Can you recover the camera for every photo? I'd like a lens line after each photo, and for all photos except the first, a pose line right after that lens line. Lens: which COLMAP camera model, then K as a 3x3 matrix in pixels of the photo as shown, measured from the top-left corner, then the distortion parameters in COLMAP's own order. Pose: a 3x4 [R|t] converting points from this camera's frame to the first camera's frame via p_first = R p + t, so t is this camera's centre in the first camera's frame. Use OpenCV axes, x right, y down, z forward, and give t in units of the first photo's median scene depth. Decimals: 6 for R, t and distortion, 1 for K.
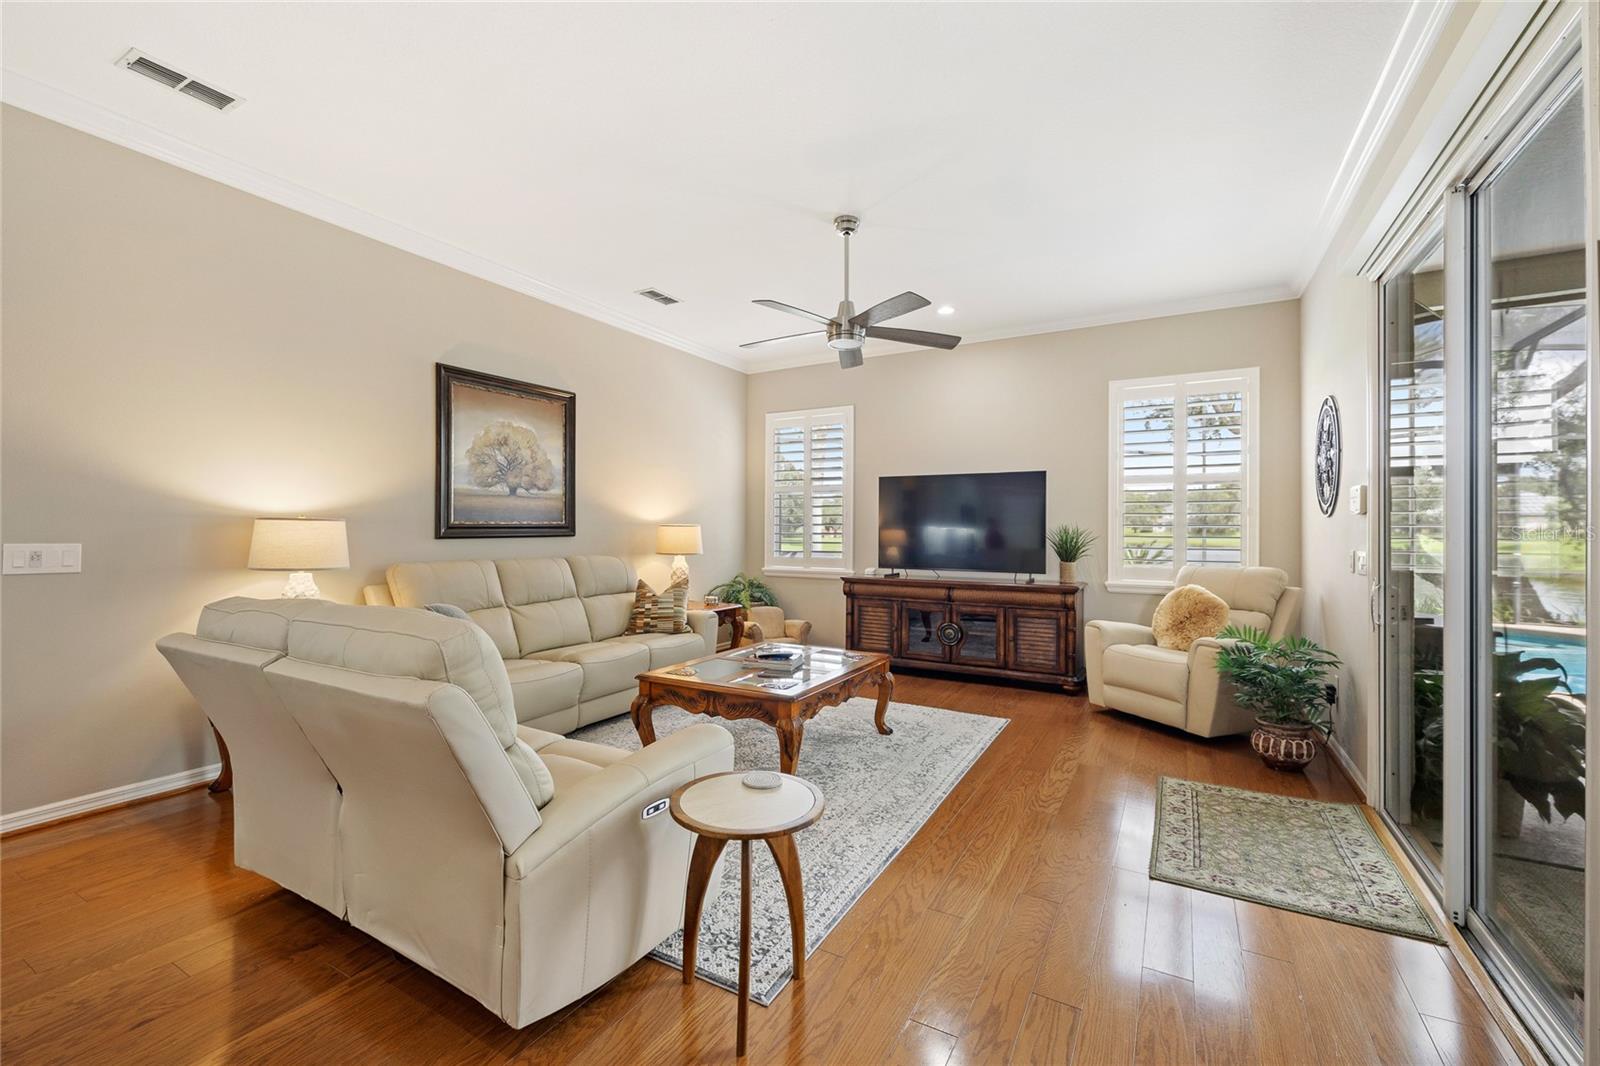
lens RADIAL K [[679.9, 0, 793.9], [0, 679.9, 526.3], [0, 0, 1]] dist [0.002577, 0.000268]
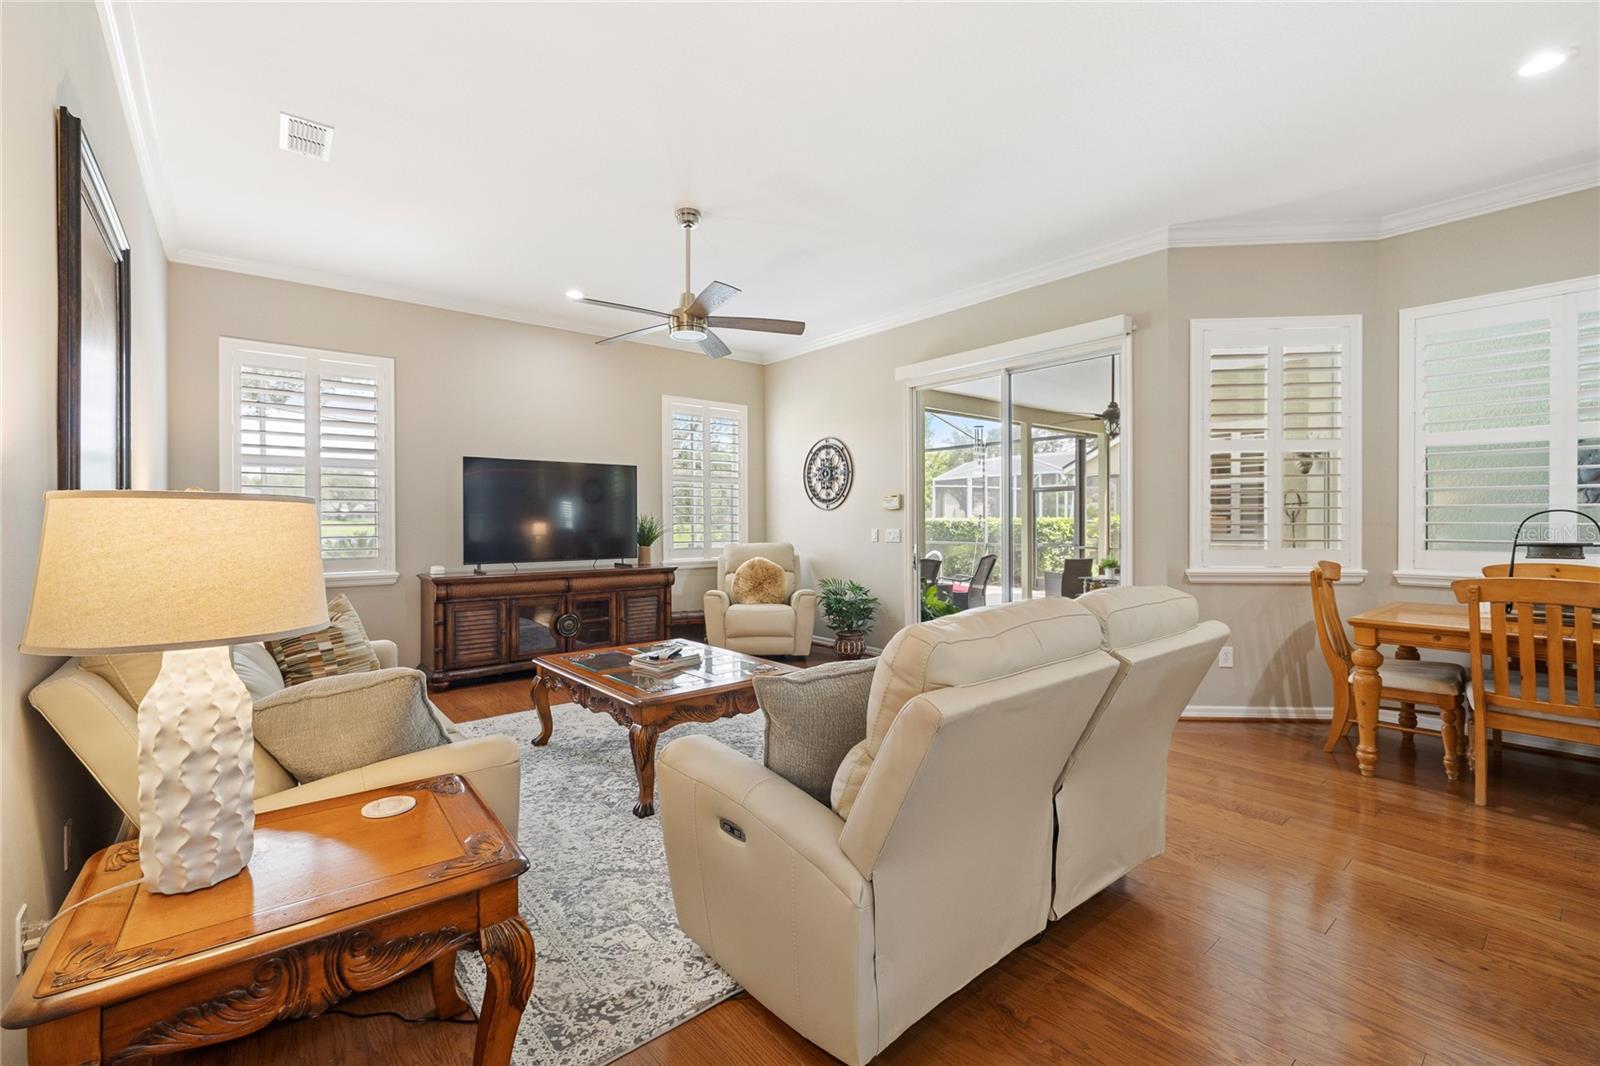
lens RADIAL K [[679.9, 0, 807.2], [0, 679.9, 529.9], [0, 0, 1]] dist [0.002577, 0.000268]
pose [[0.364187, -0.021445, 0.931079, -0.578028], [-0.002234, 0.999712, 0.023900, -0.003555], [-0.931323, -0.010784, 0.364034, 0.335791]]
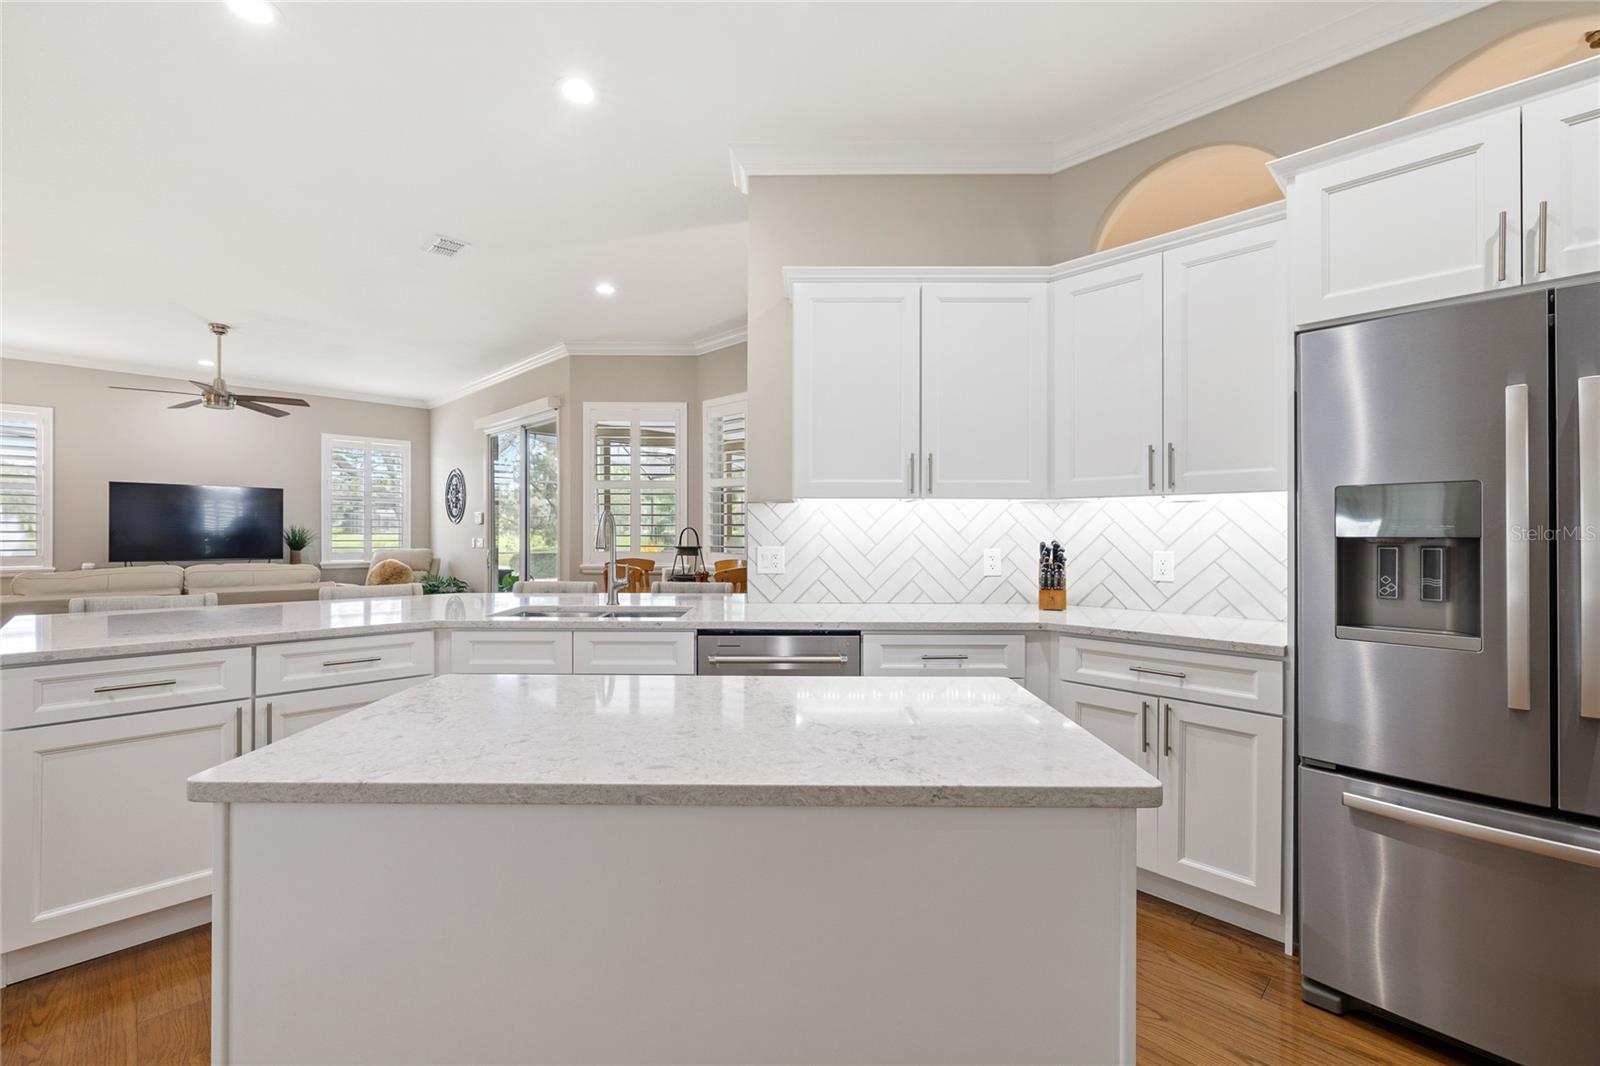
lens RADIAL K [[679.9, 0, 791.3], [0, 679.9, 527.4], [0, 0, 1]] dist [0.002577, 0.000268]
pose [[0.290795, 0.005839, 0.956768, -0.724129], [-0.011434, 0.999931, -0.002628, -0.007171], [-0.956717, -0.010175, 0.290841, -0.483668]]
